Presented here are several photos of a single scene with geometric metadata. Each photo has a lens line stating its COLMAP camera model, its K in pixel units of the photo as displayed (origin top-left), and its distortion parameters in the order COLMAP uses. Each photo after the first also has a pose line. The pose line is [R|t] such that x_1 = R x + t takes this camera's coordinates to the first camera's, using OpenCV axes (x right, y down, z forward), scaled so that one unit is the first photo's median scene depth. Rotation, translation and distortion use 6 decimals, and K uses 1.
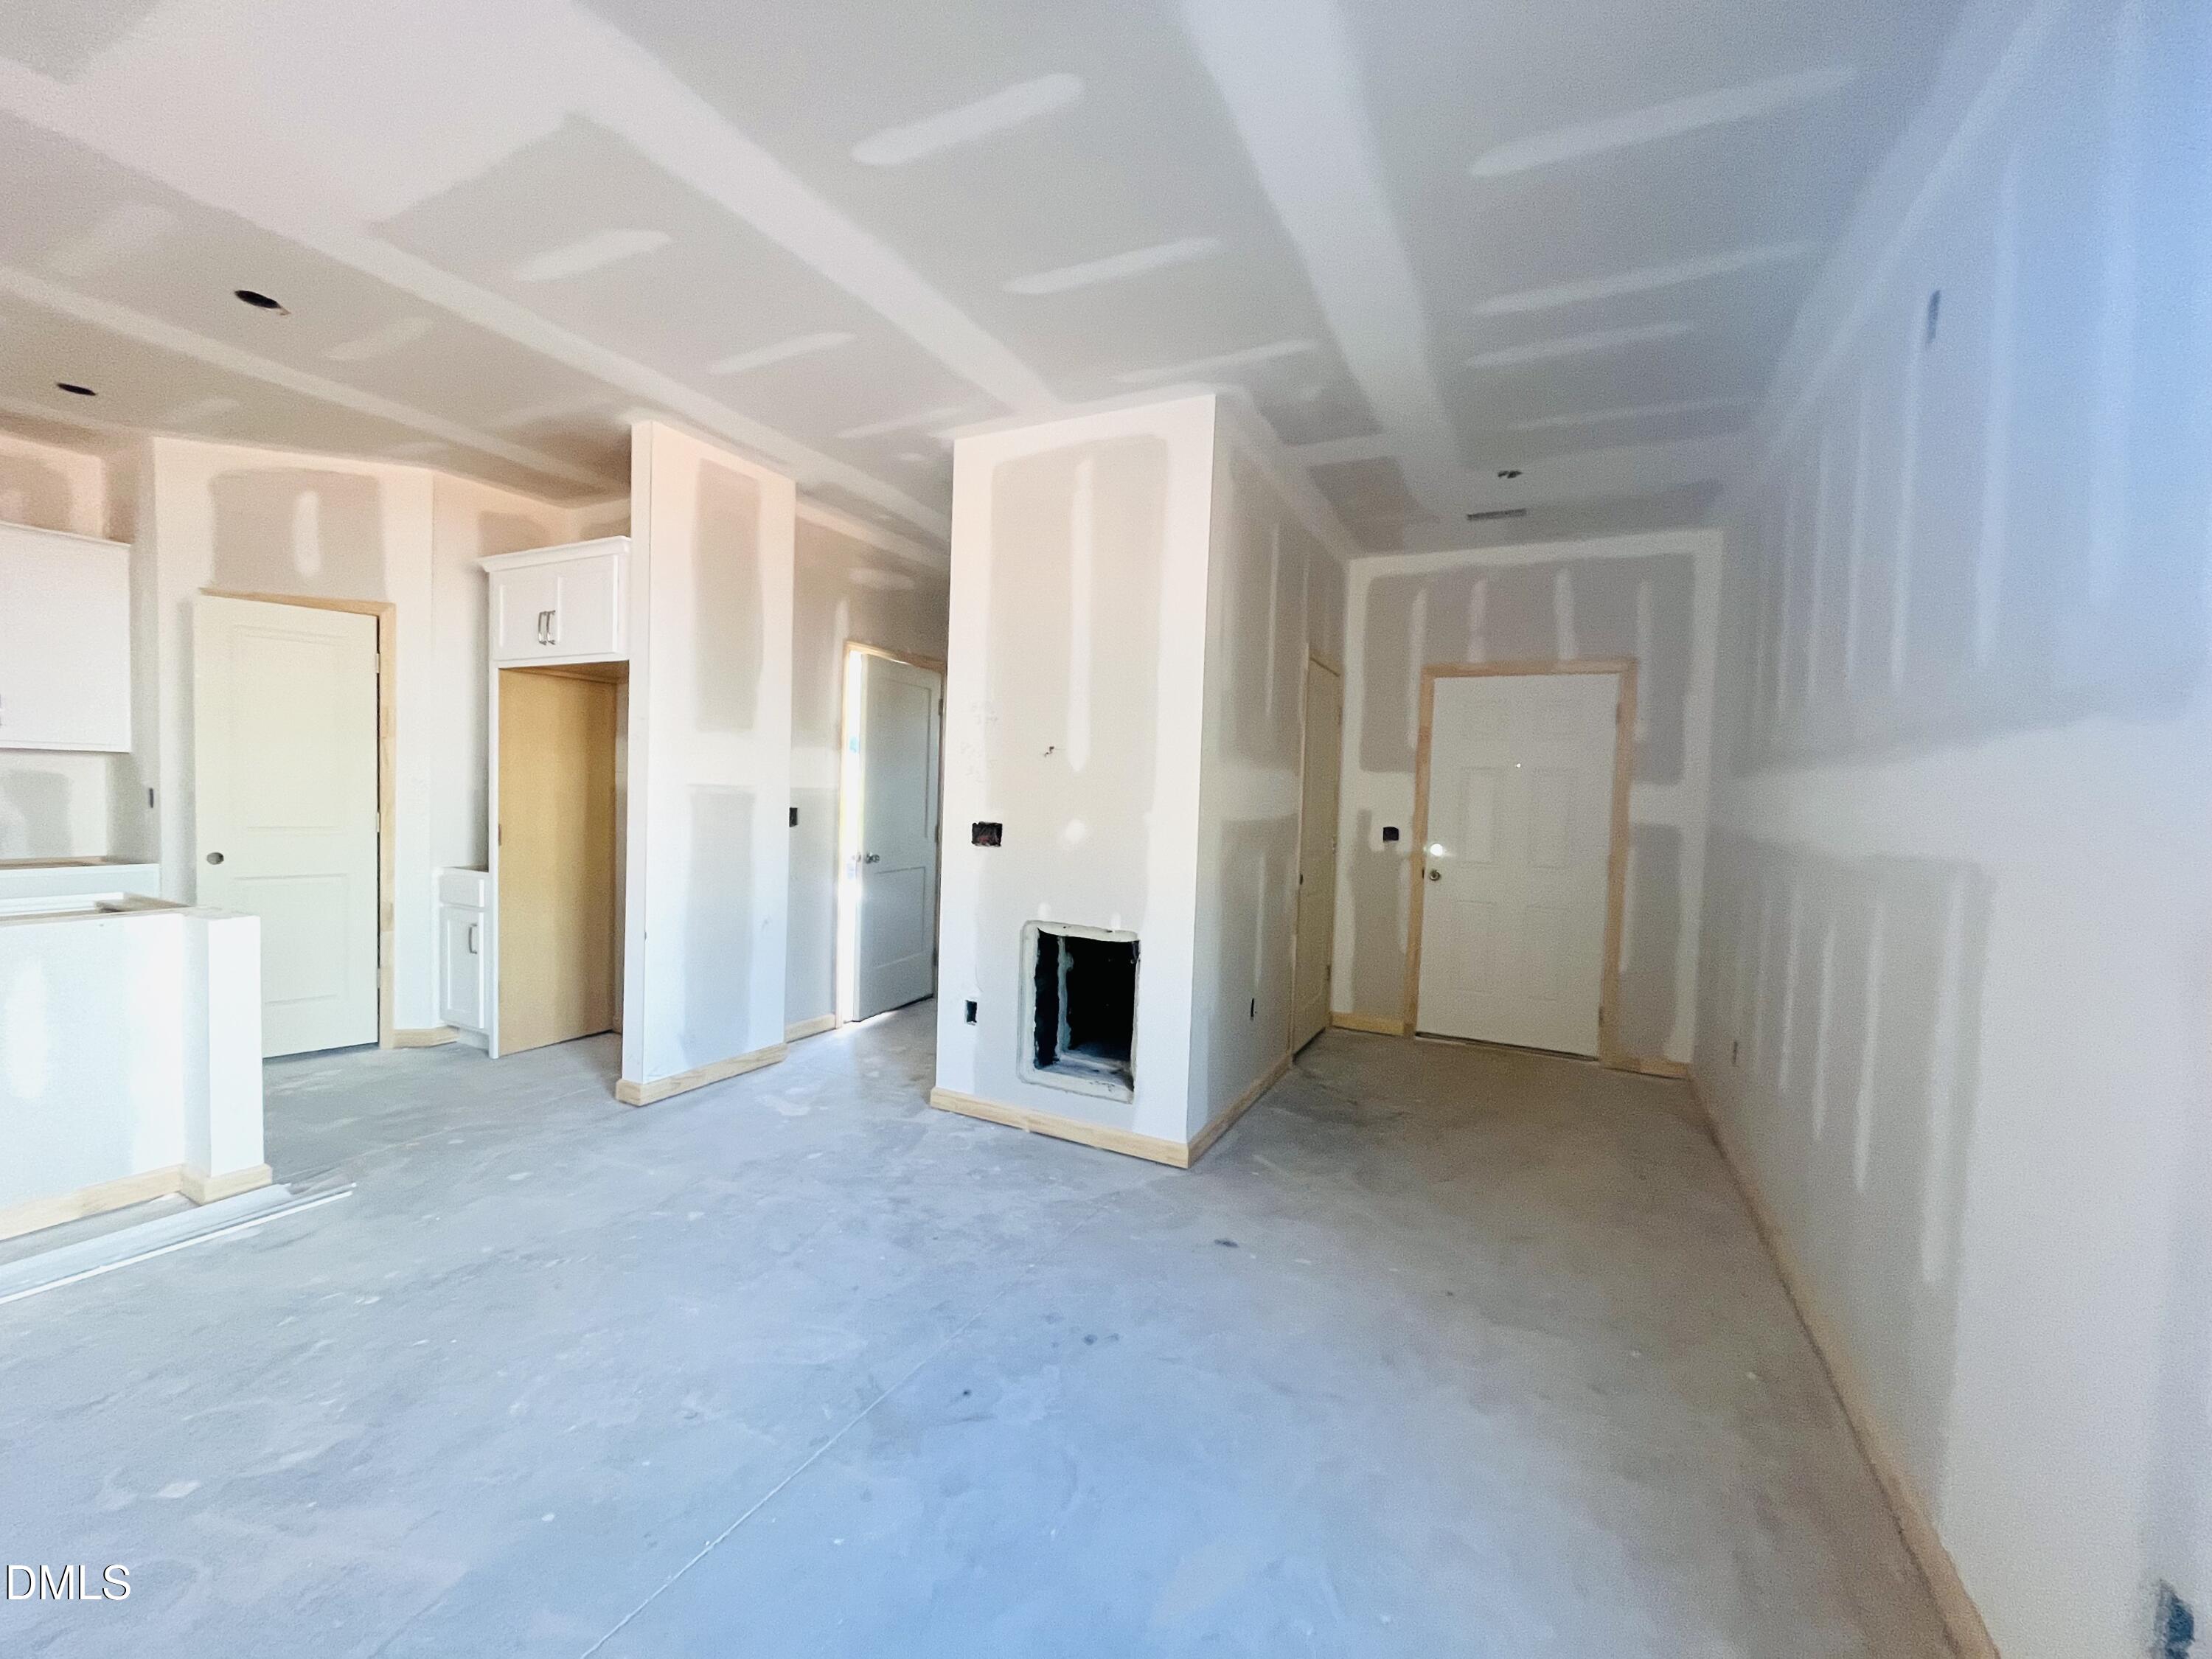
lens RADIAL K [[890.7, 0, 1102.1], [0, 890.7, 827.1], [0, 0, 1]] dist [-0.002686, -0.000471]
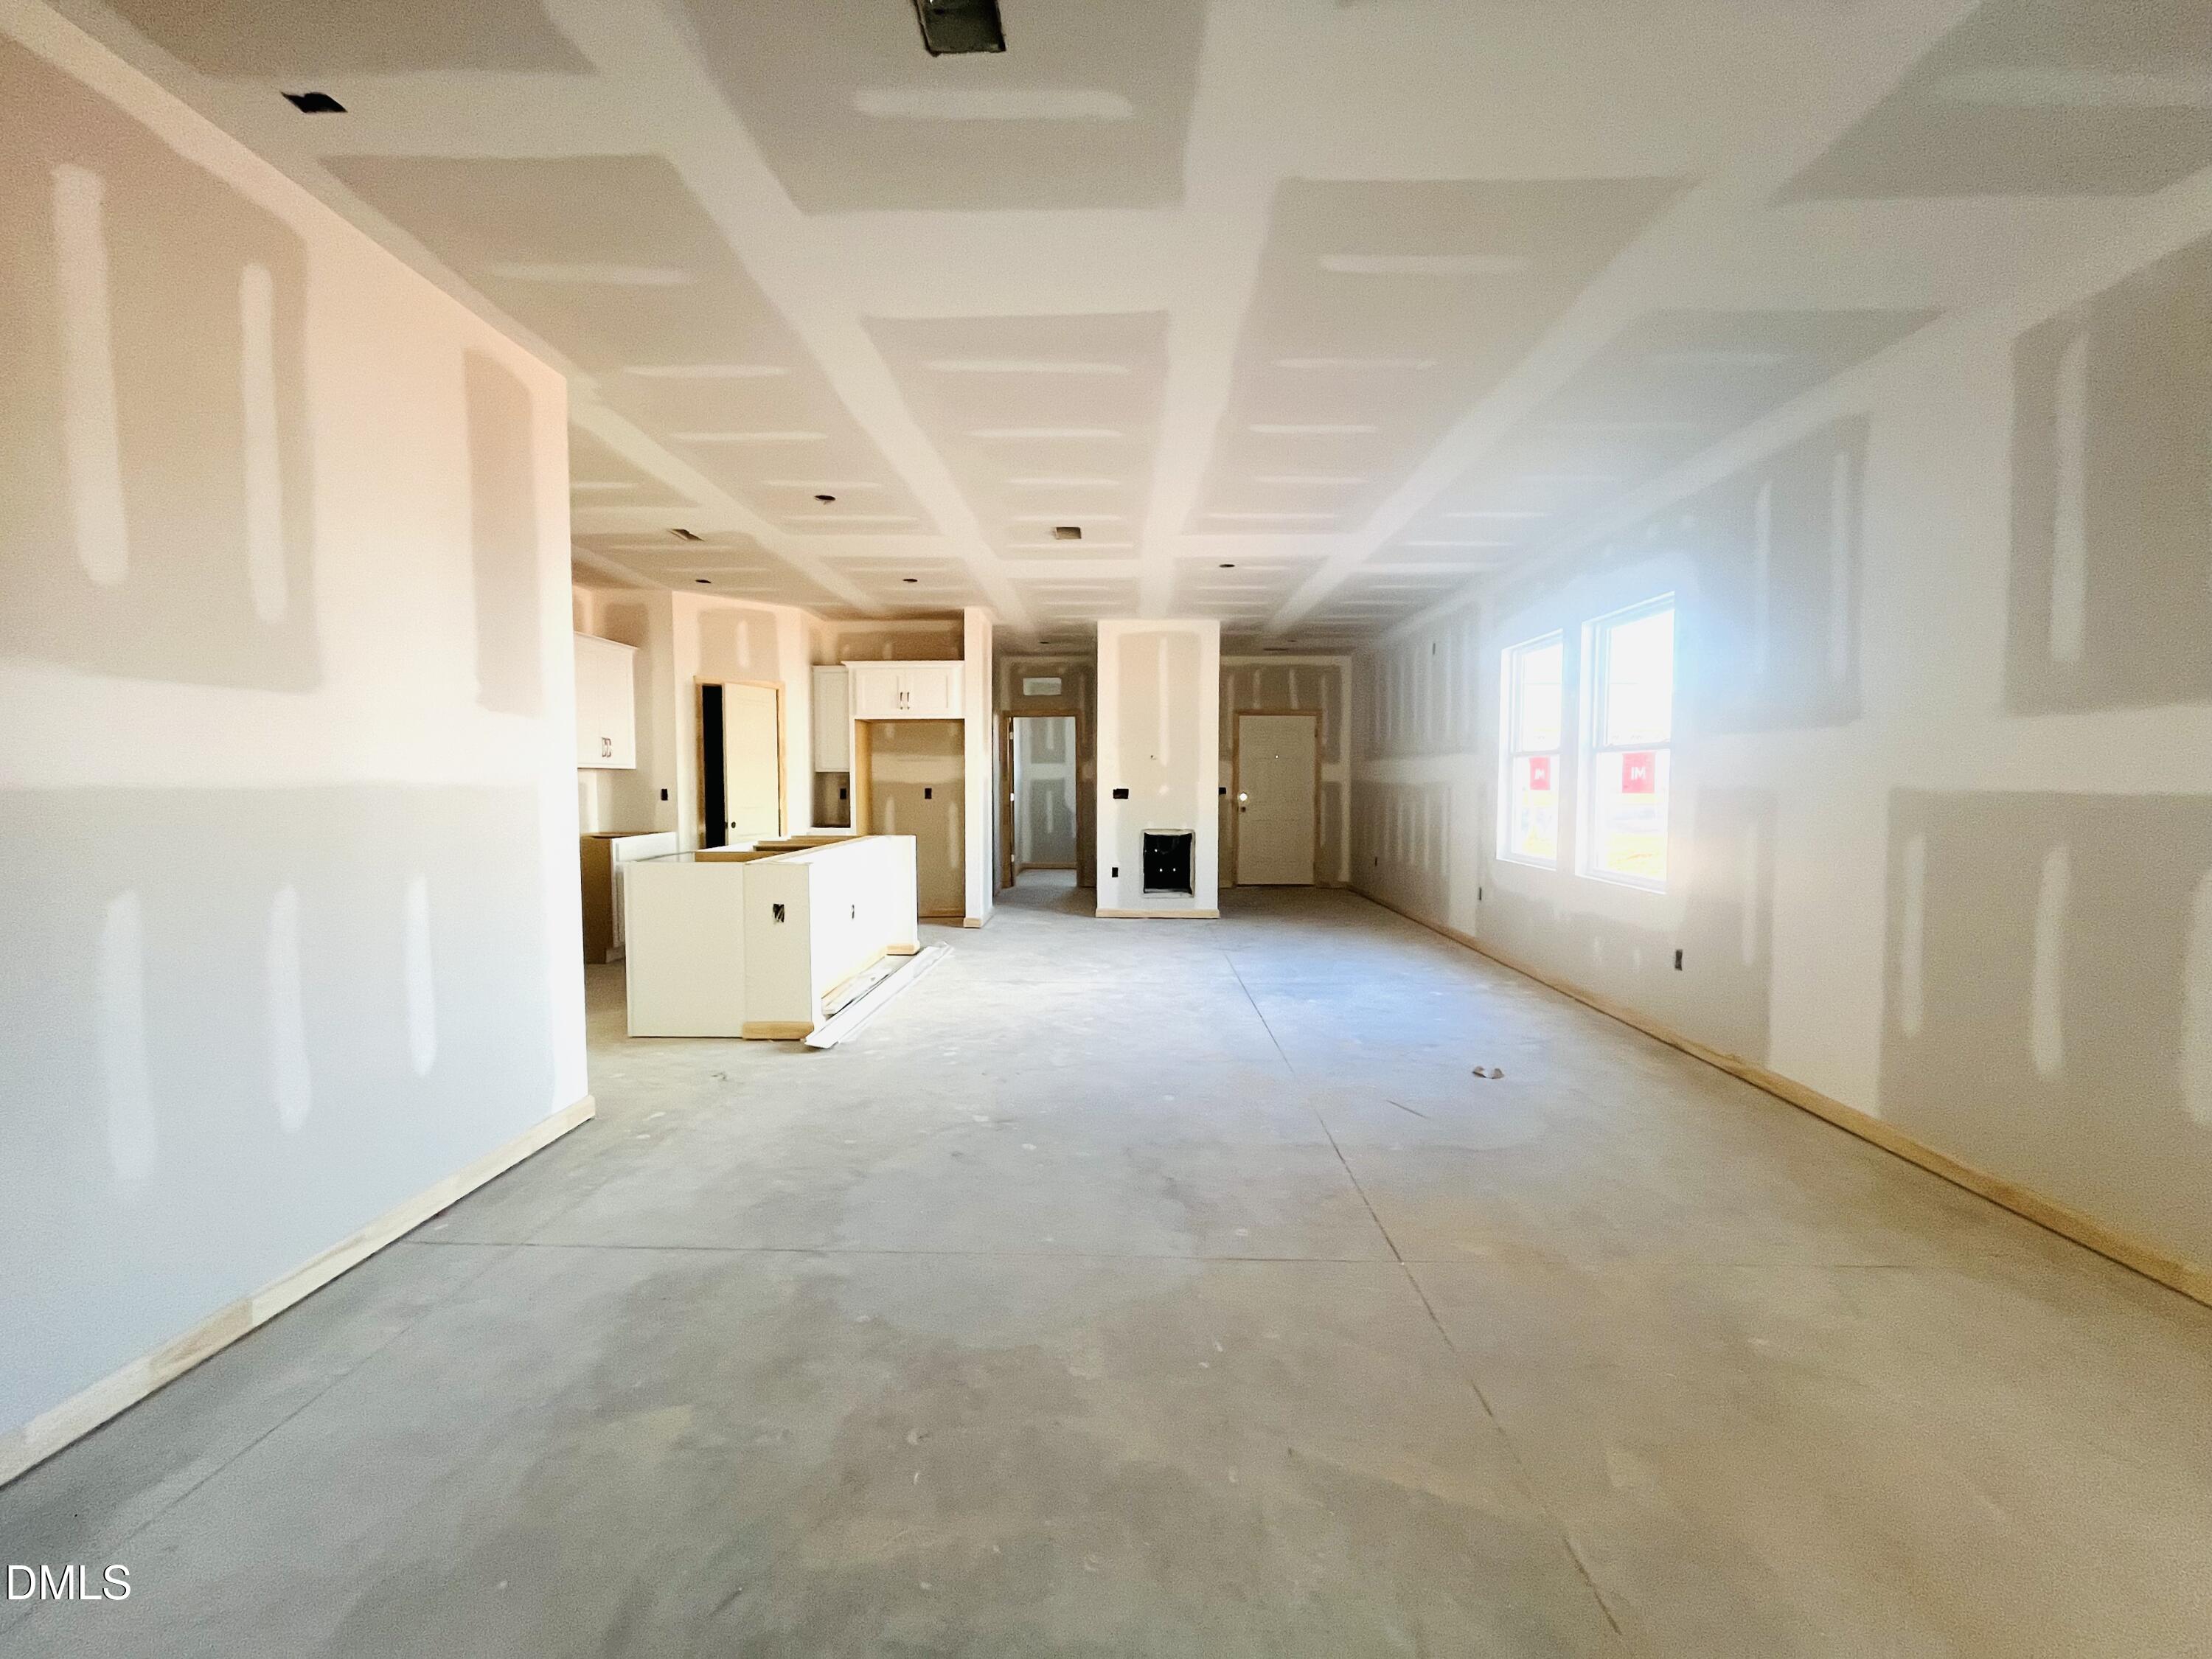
lens RADIAL K [[890.7, 0, 1102.1], [0, 890.7, 827.1], [0, 0, 1]] dist [-0.002686, -0.000471]
pose [[0.900425, -0.056831, 0.431283, -1.122929], [0.048763, 0.998367, 0.029750, 0.022472], [-0.432269, -0.005757, 0.901726, -1.015818]]
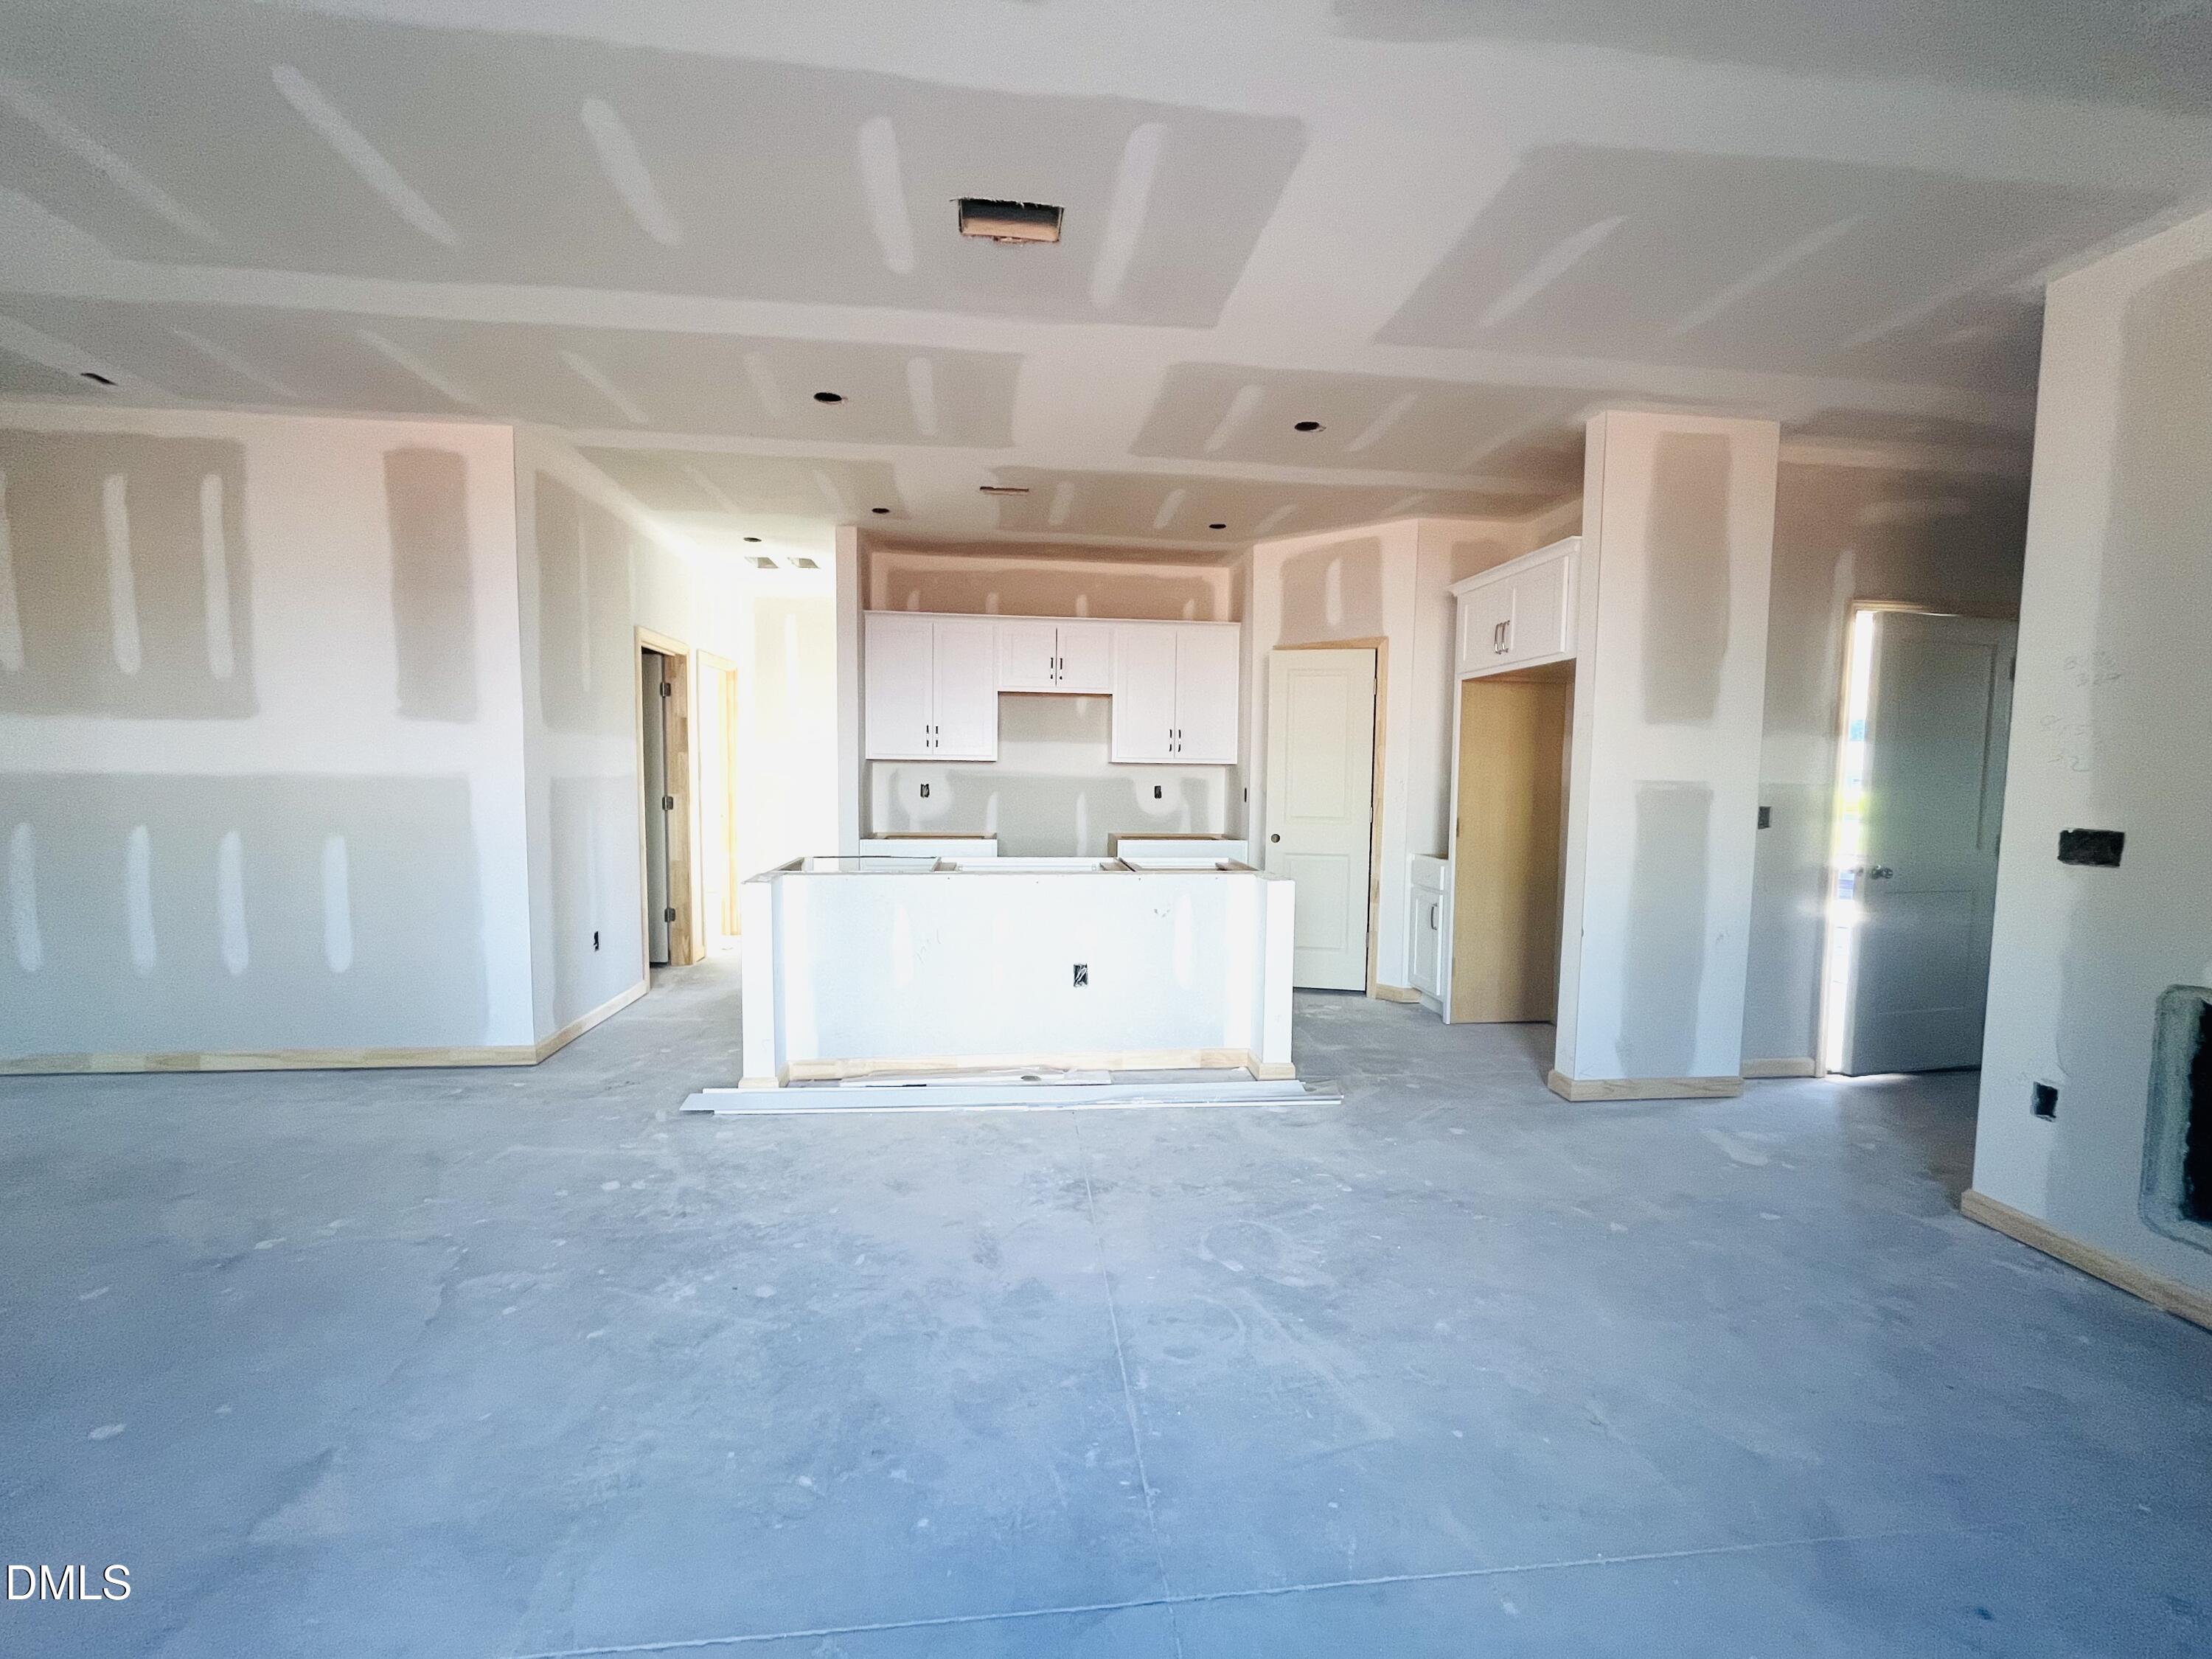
lens RADIAL K [[890.7, 0, 1102.1], [0, 890.7, 827.1], [0, 0, 1]] dist [-0.002686, -0.000471]
pose [[0.552025, 0.028647, -0.833335, 0.017742], [-0.028179, 0.999480, 0.015692, 0.003044], [0.833351, 0.014820, 0.552545, -0.001790]]
